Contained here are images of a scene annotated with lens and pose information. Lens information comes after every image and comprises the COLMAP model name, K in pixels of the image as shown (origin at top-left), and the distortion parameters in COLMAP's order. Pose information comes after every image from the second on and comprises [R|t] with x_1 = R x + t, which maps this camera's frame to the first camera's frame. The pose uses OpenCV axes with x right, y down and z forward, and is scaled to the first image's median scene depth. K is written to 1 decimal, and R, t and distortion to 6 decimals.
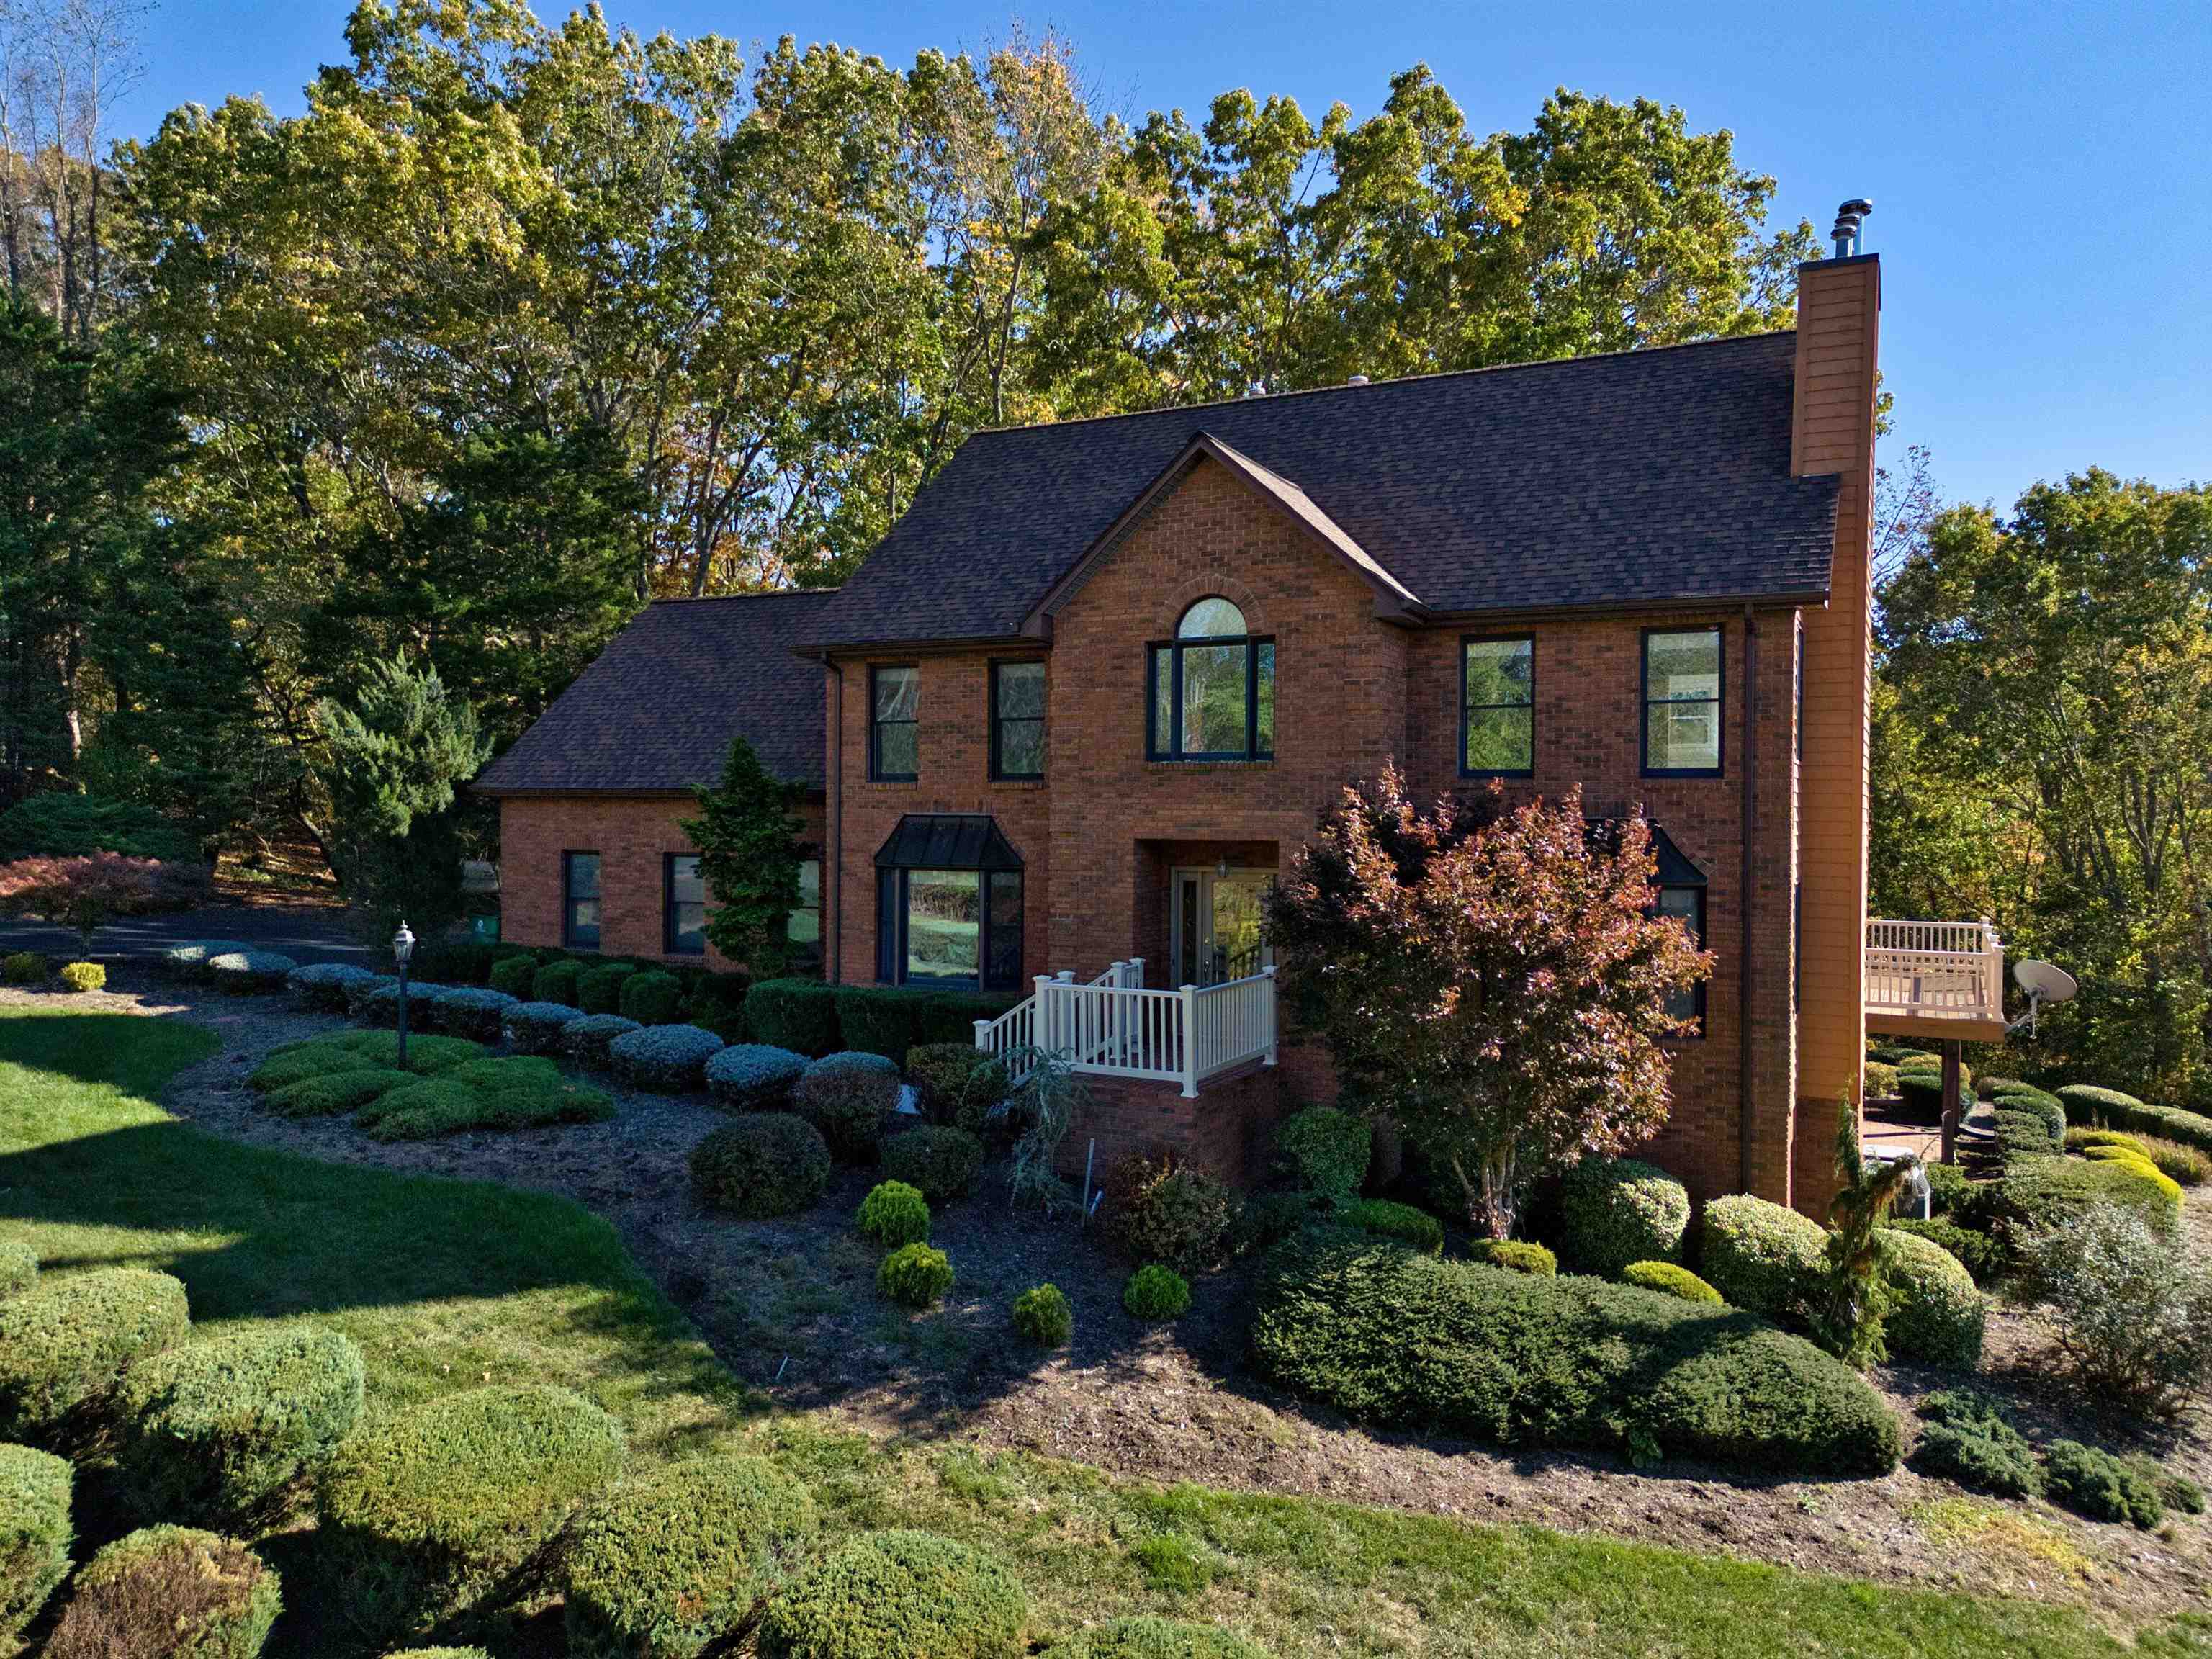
lens RADIAL K [[1565.9, 0, 1106.0], [0, 1565.9, 829.5], [0, 0, 1]] dist [0.106325, -0.106434]
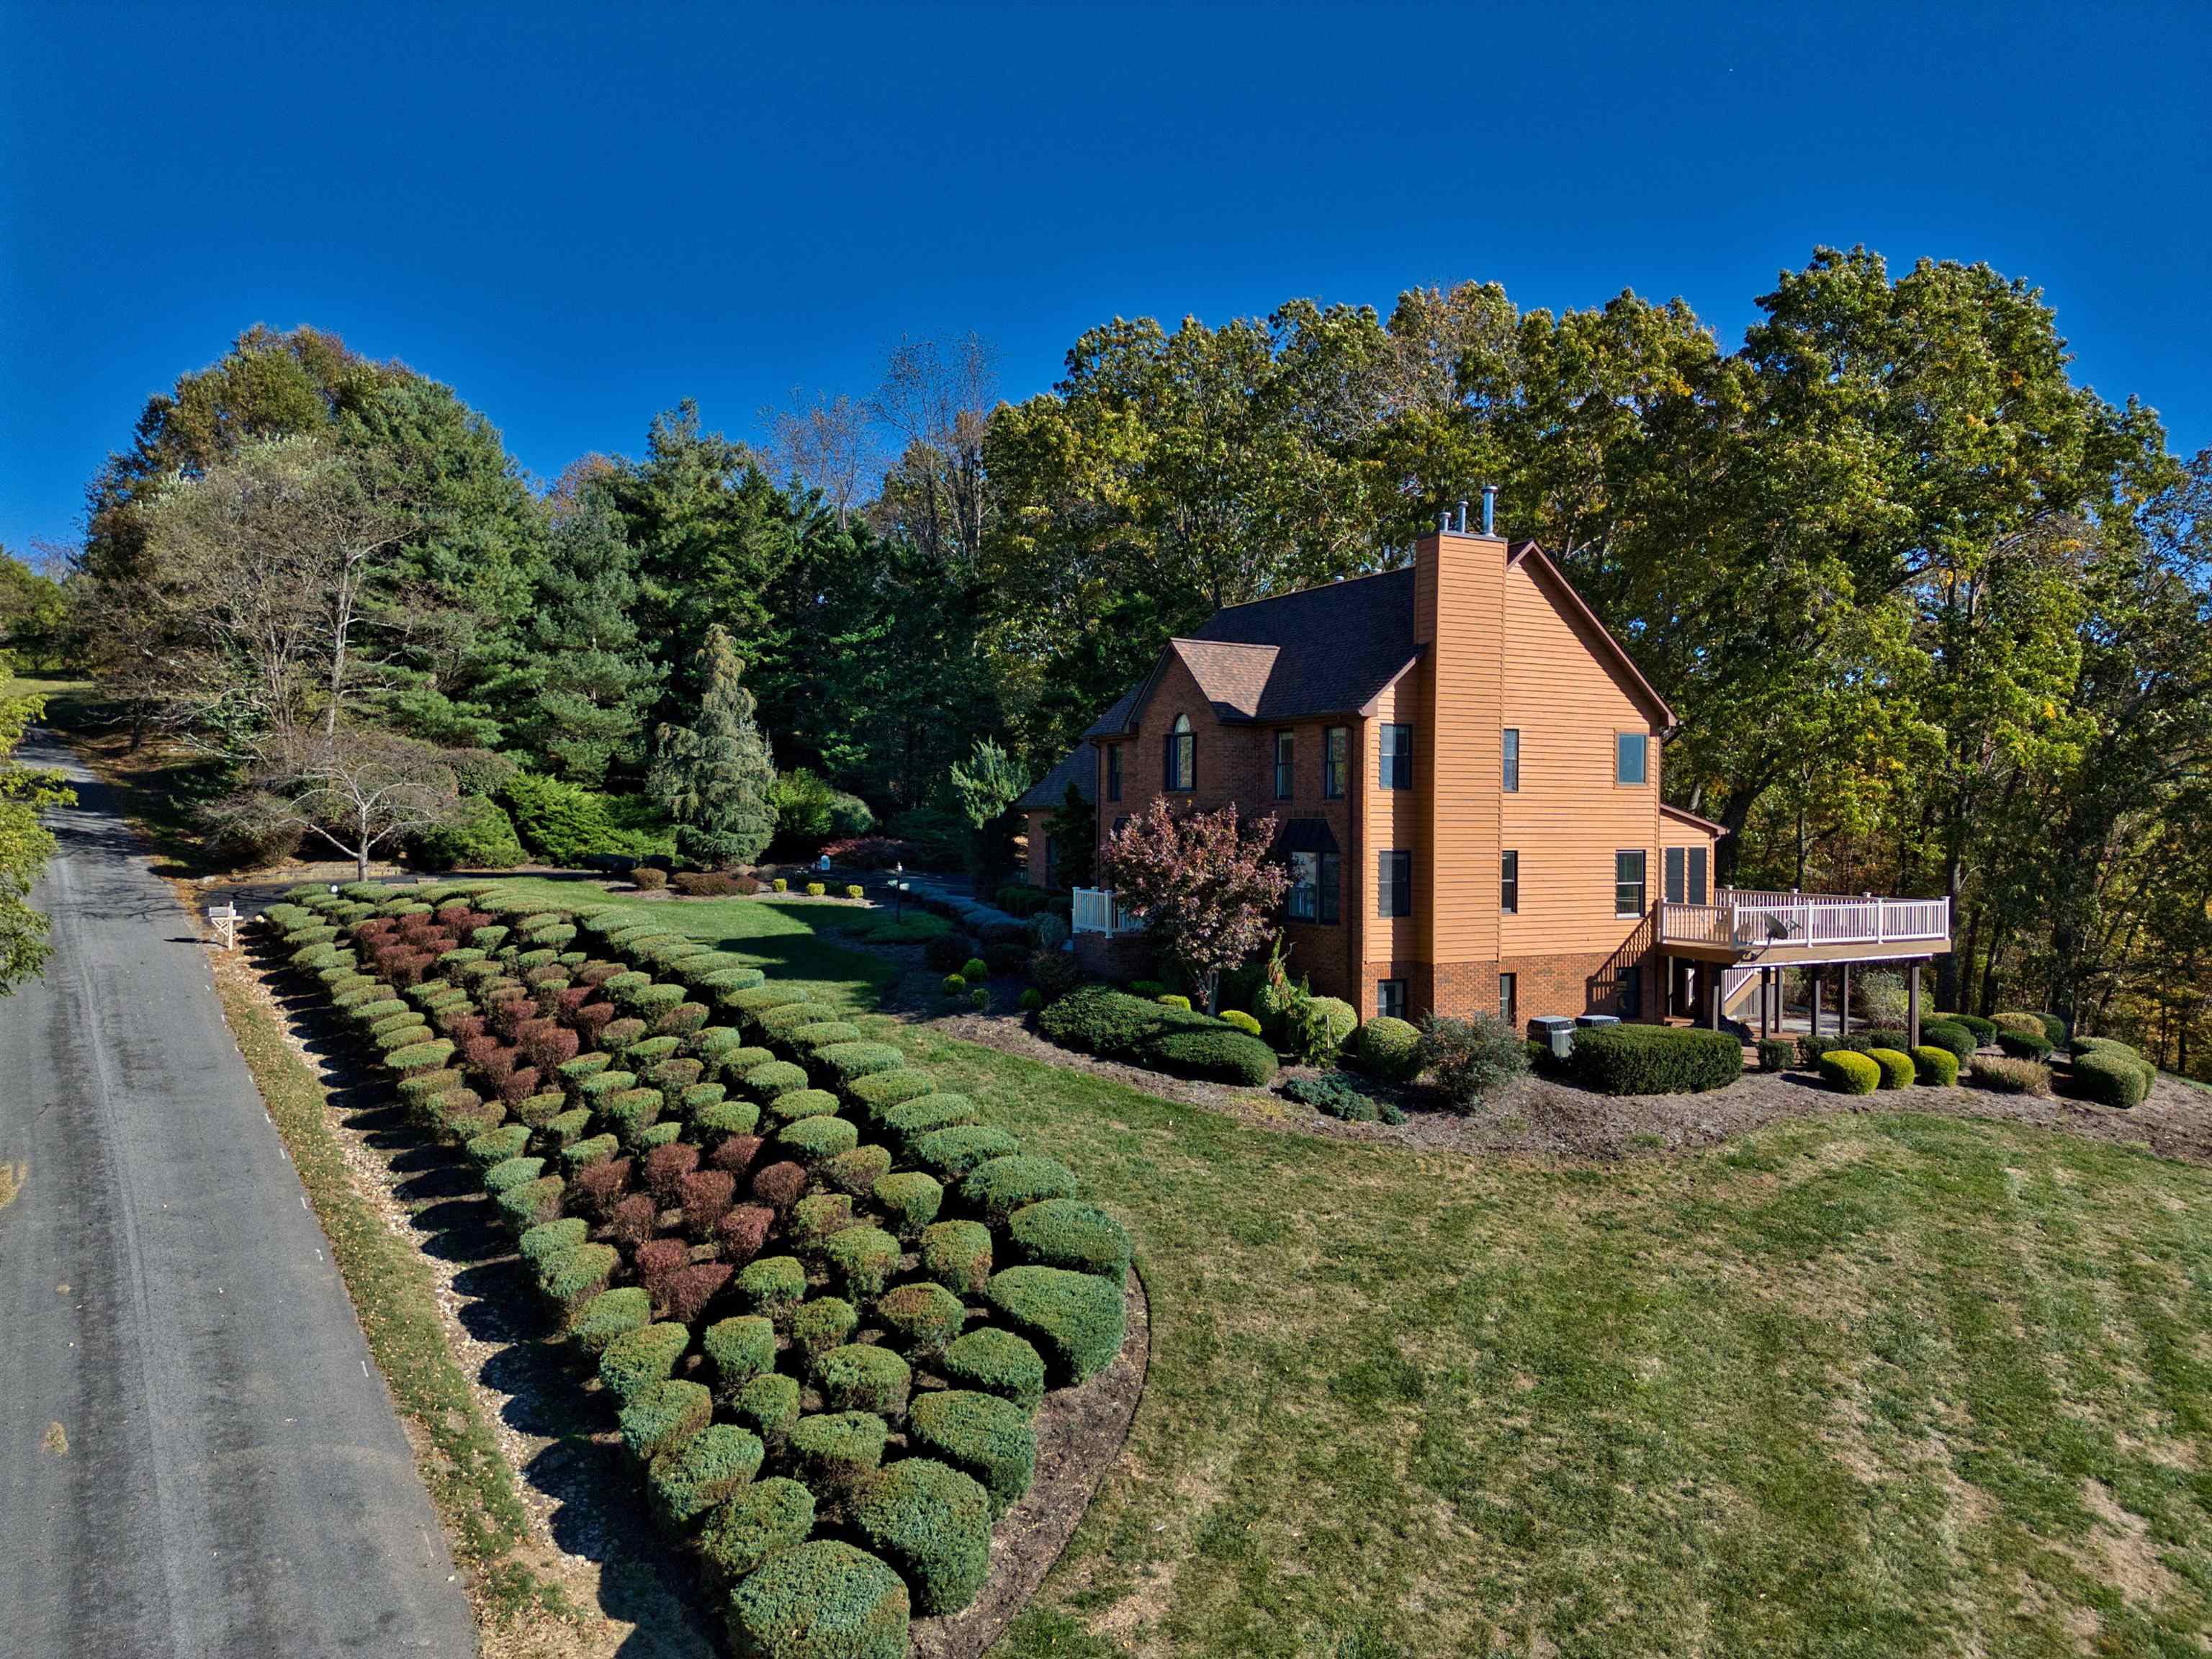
lens RADIAL K [[1565.9, 0, 1106.0], [0, 1565.9, 829.5], [0, 0, 1]] dist [0.106325, -0.106434]
pose [[0.819444, 0.006481, -0.573123, 1.141425], [-0.011055, 0.999929, -0.004499, 0.015455], [0.573053, 0.010023, 0.819457, -0.744436]]
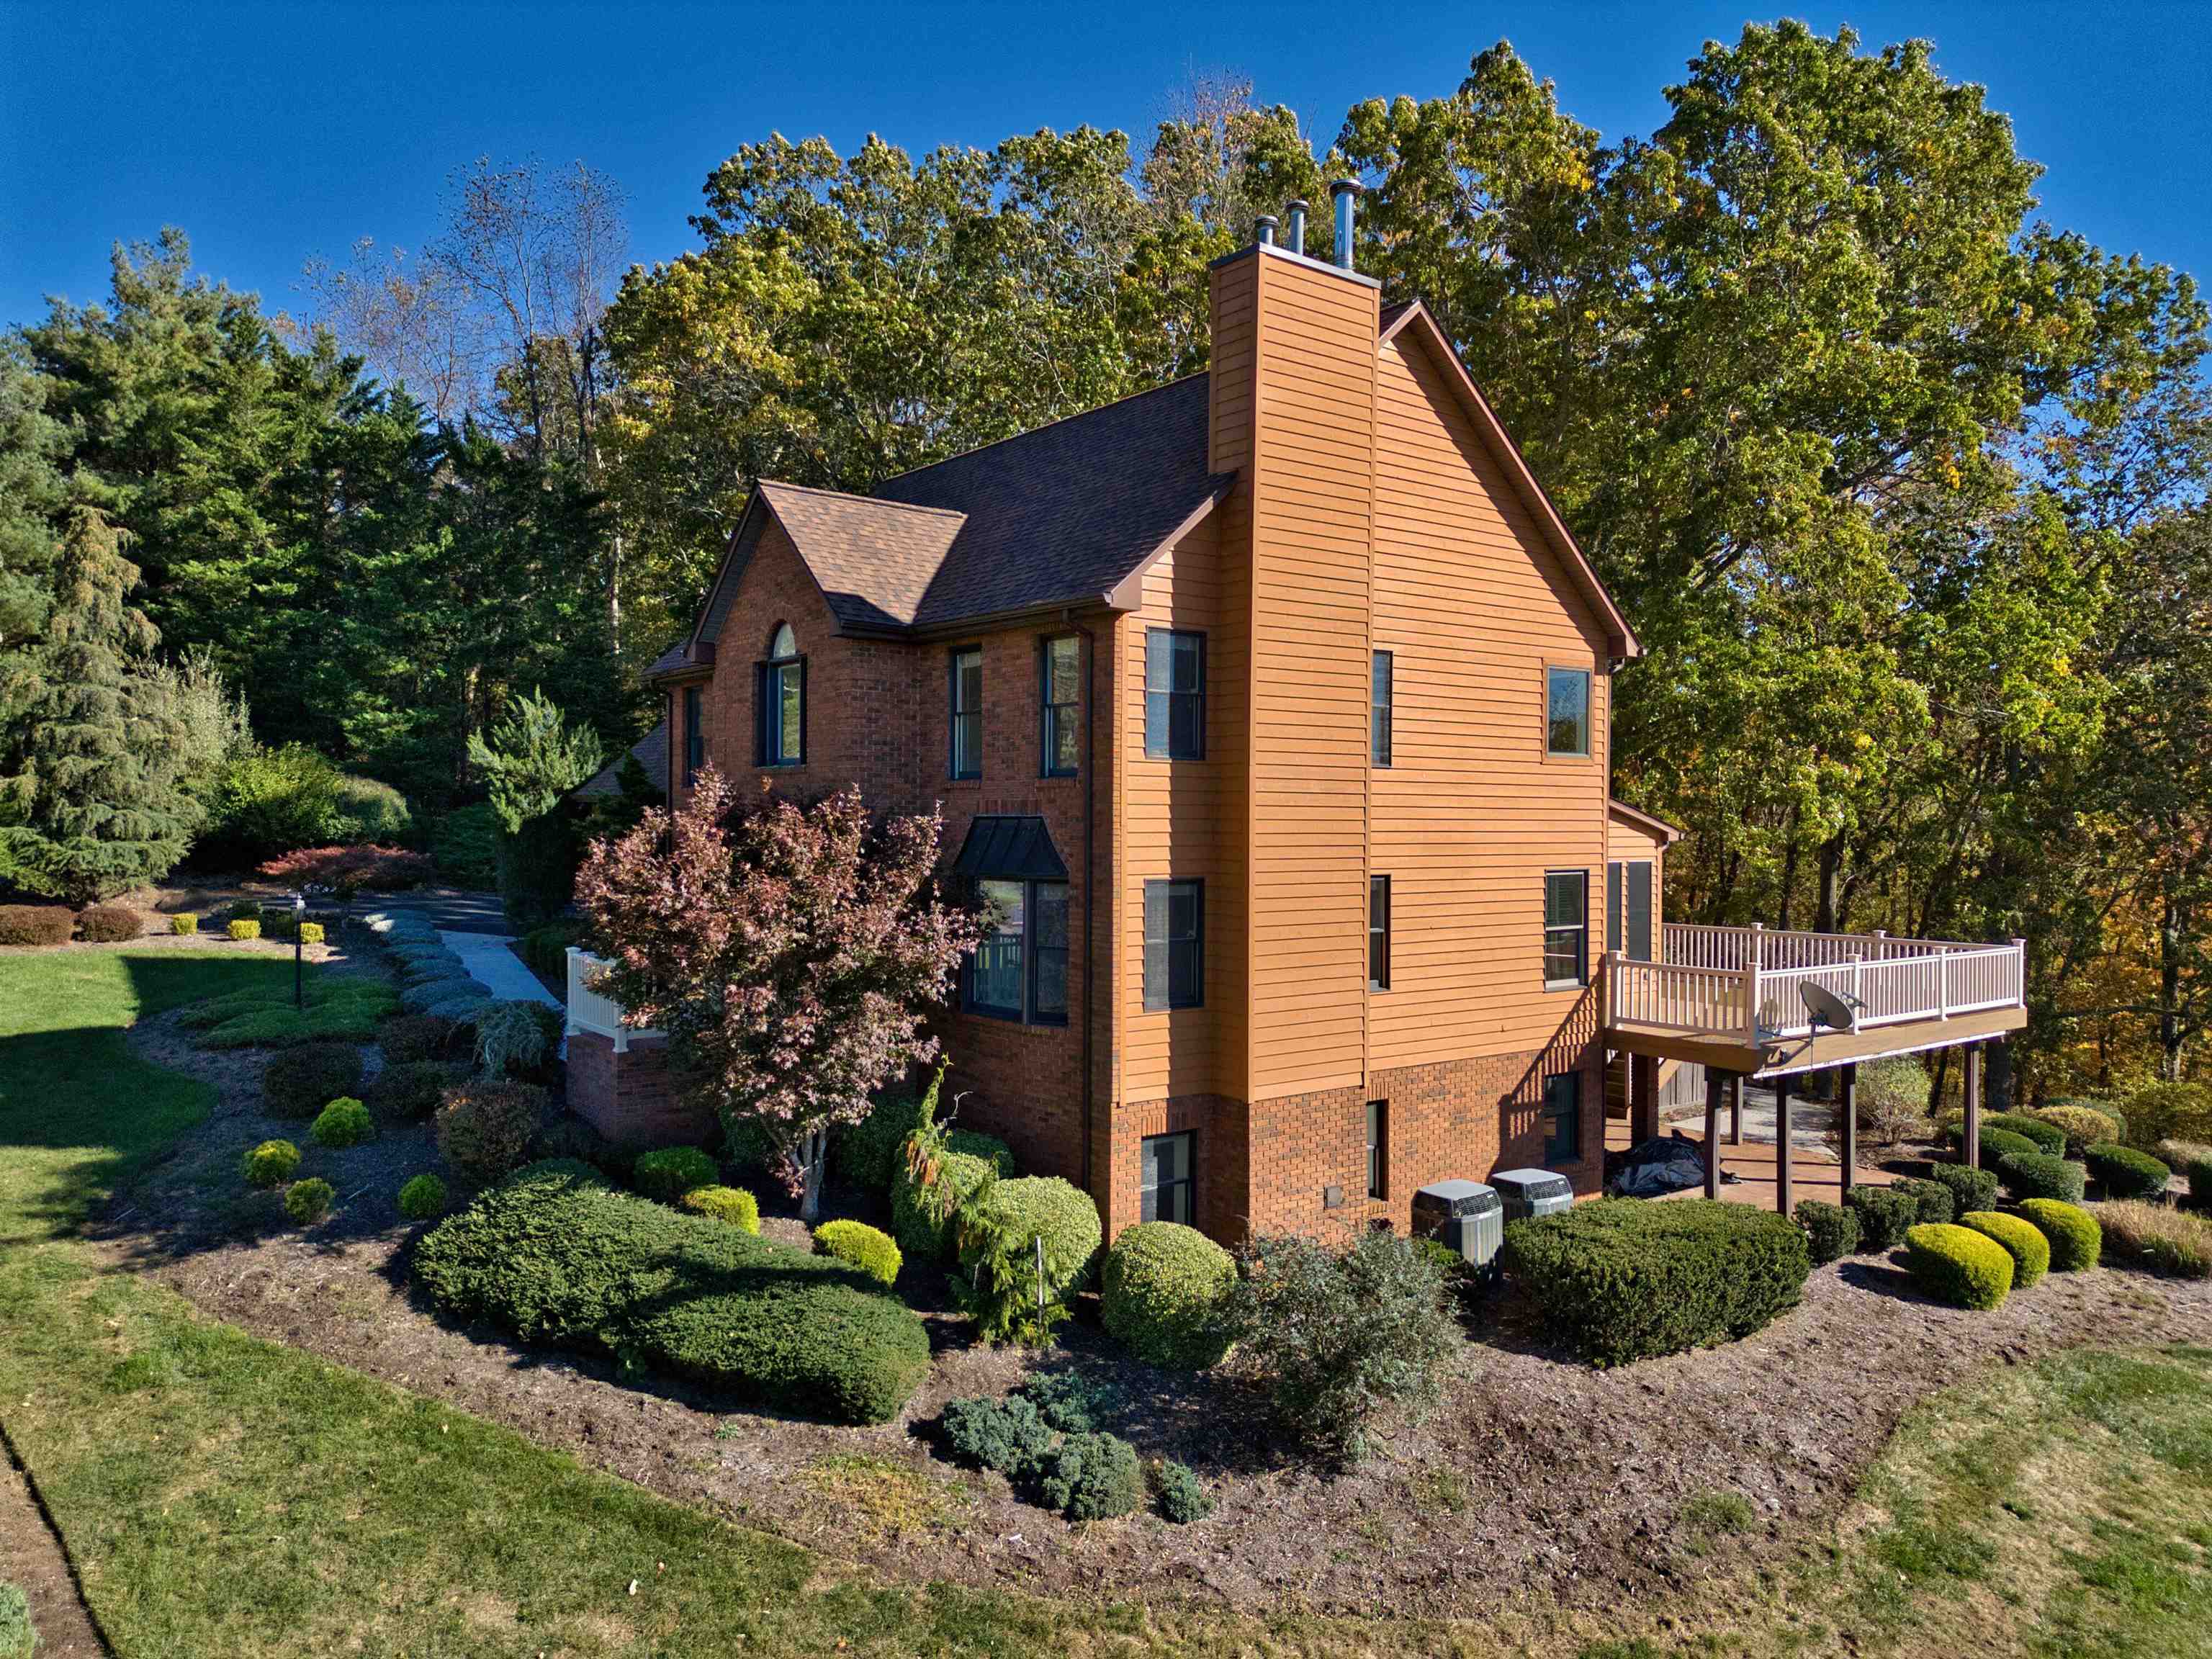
lens RADIAL K [[1565.9, 0, 1106.0], [0, 1565.9, 829.5], [0, 0, 1]] dist [0.106325, -0.106434]
pose [[0.900645, 0.005519, -0.434520, 0.745567], [-0.008407, 0.999953, -0.004725, 0.003605], [0.434473, 0.007908, 0.900650, 0.073383]]
